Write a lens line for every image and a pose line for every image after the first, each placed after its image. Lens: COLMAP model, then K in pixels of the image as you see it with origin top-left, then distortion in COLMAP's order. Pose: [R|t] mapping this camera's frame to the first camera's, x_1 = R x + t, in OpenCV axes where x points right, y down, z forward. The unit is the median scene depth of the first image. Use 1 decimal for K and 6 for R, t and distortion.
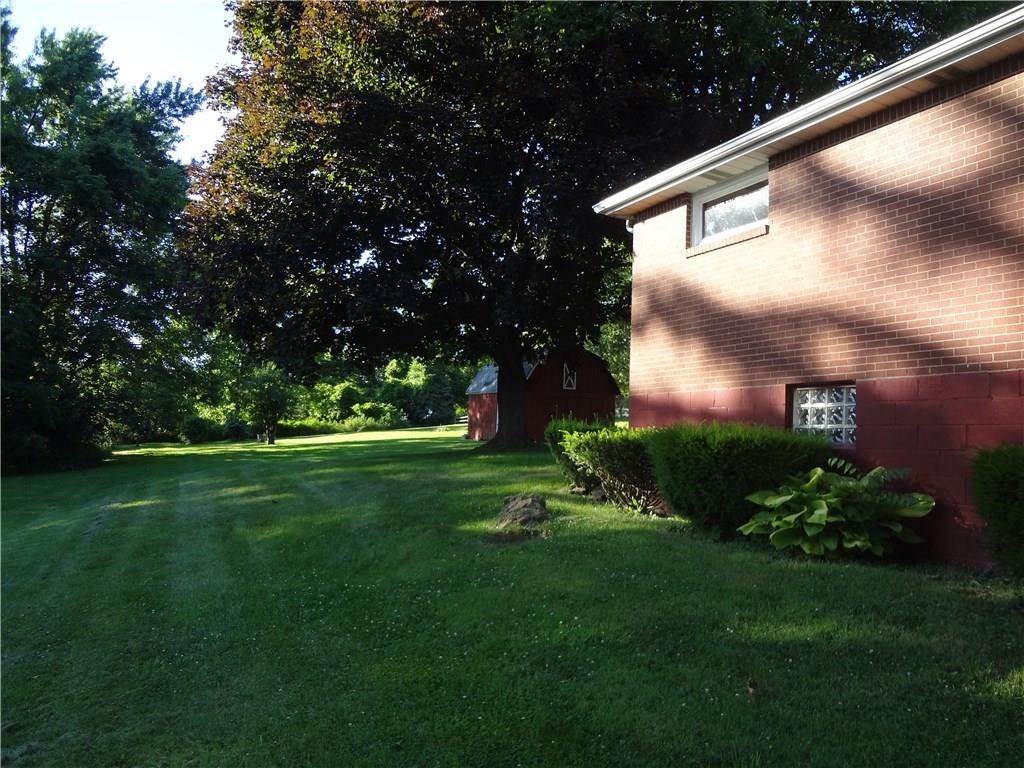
lens RADIAL K [[755.3, 0, 512.0], [0, 755.3, 384.0], [0, 0, 1]] dist [-0.058439, 0.010252]
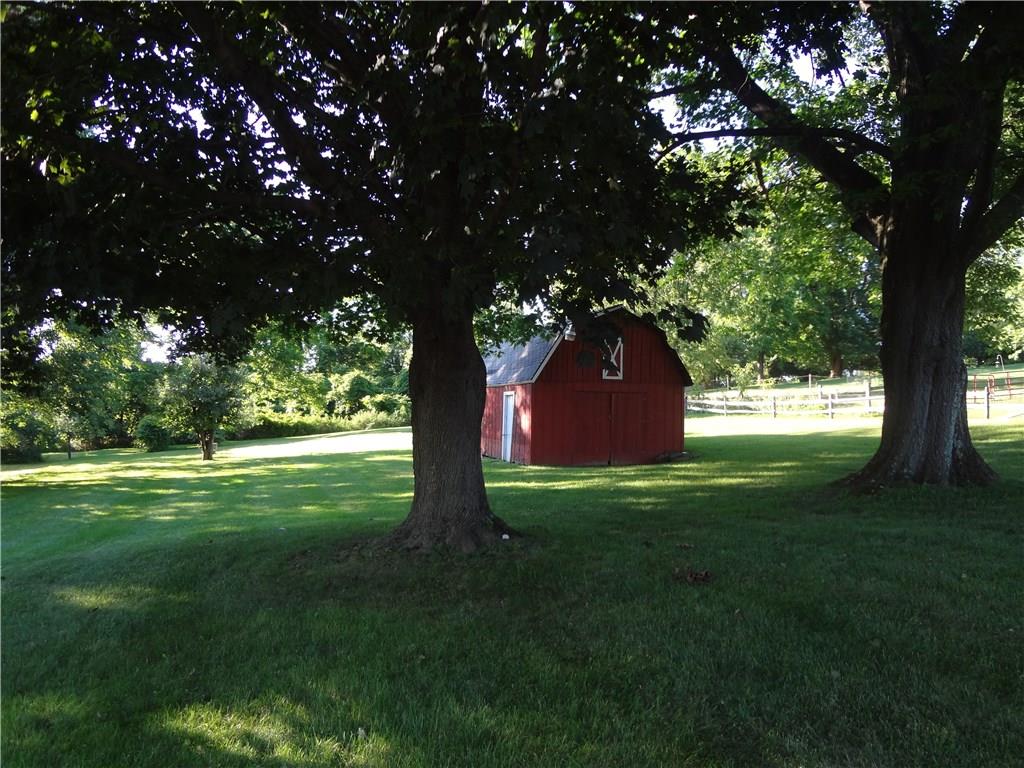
lens RADIAL K [[755.3, 0, 512.0], [0, 755.3, 384.0], [0, 0, 1]] dist [-0.058439, 0.010252]
pose [[0.997418, -0.017306, -0.069693, 0.016302], [0.018750, 0.999622, 0.020113, -0.001130], [0.069319, -0.021368, 0.997366, 0.163721]]
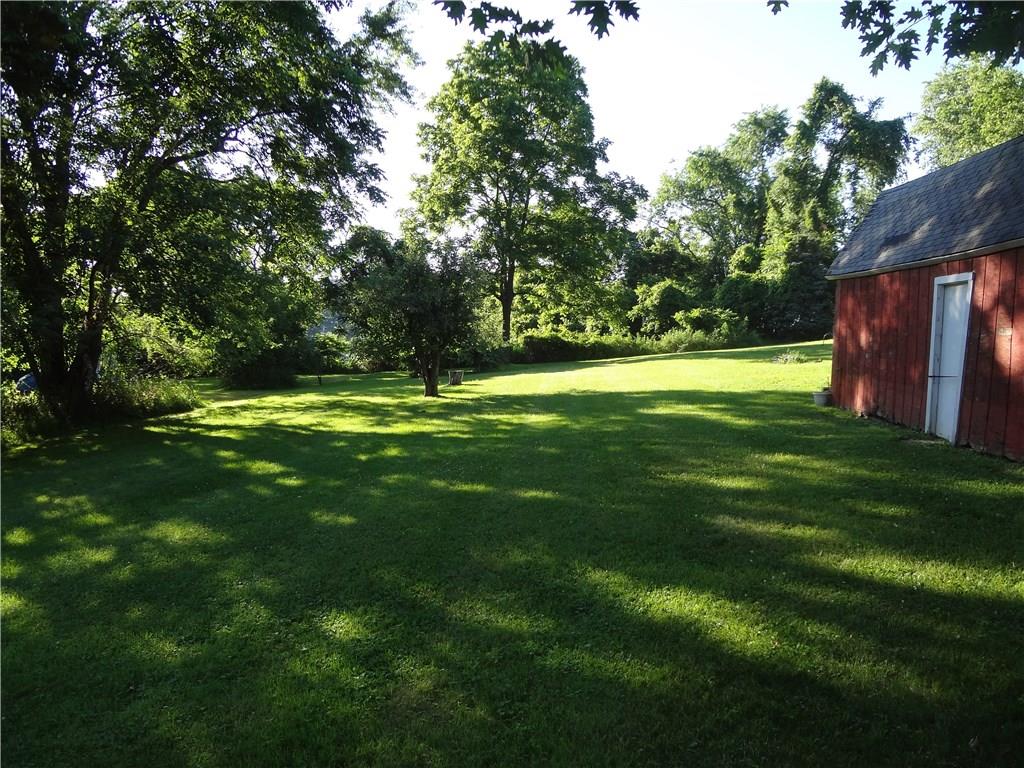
lens RADIAL K [[755.3, 0, 512.0], [0, 755.3, 384.0], [0, 0, 1]] dist [-0.058439, 0.010252]
pose [[0.878469, 0.017269, -0.477487, -0.011927], [0.041422, 0.992832, 0.112113, 0.009431], [0.476000, -0.118267, 0.871457, 0.320693]]
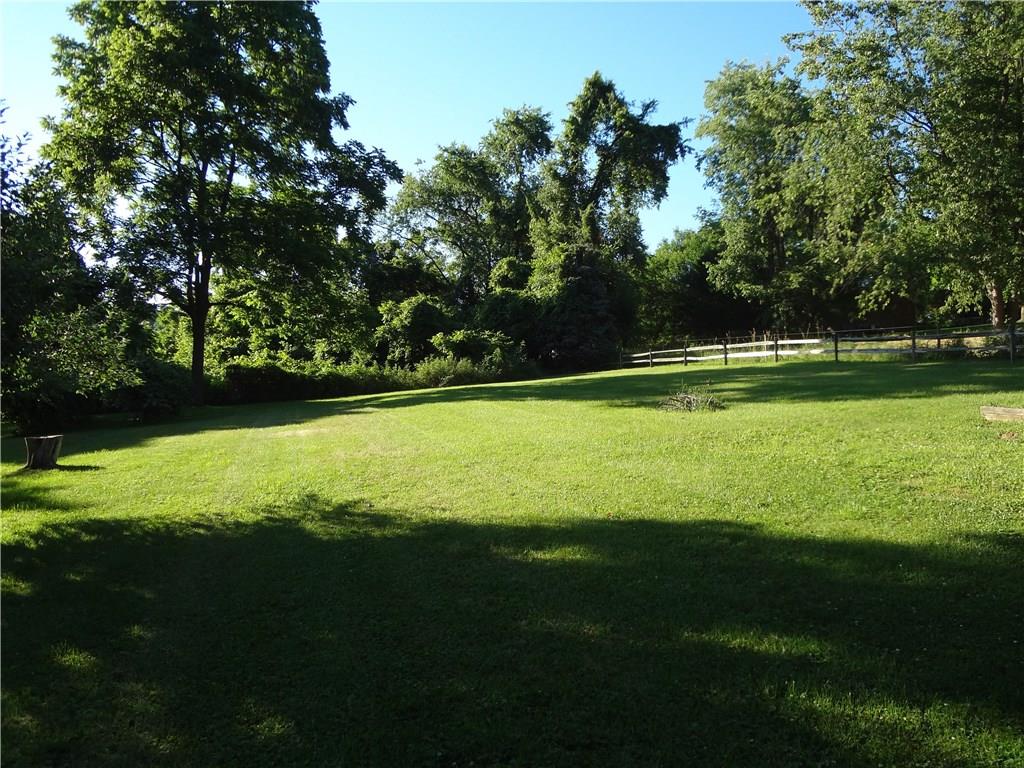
lens RADIAL K [[738.3, 0, 517.9], [0, 738.3, 365.7], [0, 0, 1]] dist [-0.059293, 0.008249]
pose [[0.992436, -0.012743, -0.122103, -0.085925], [0.020100, 0.998043, 0.059206, 0.019635], [0.121110, -0.061213, 0.990750, 0.482964]]
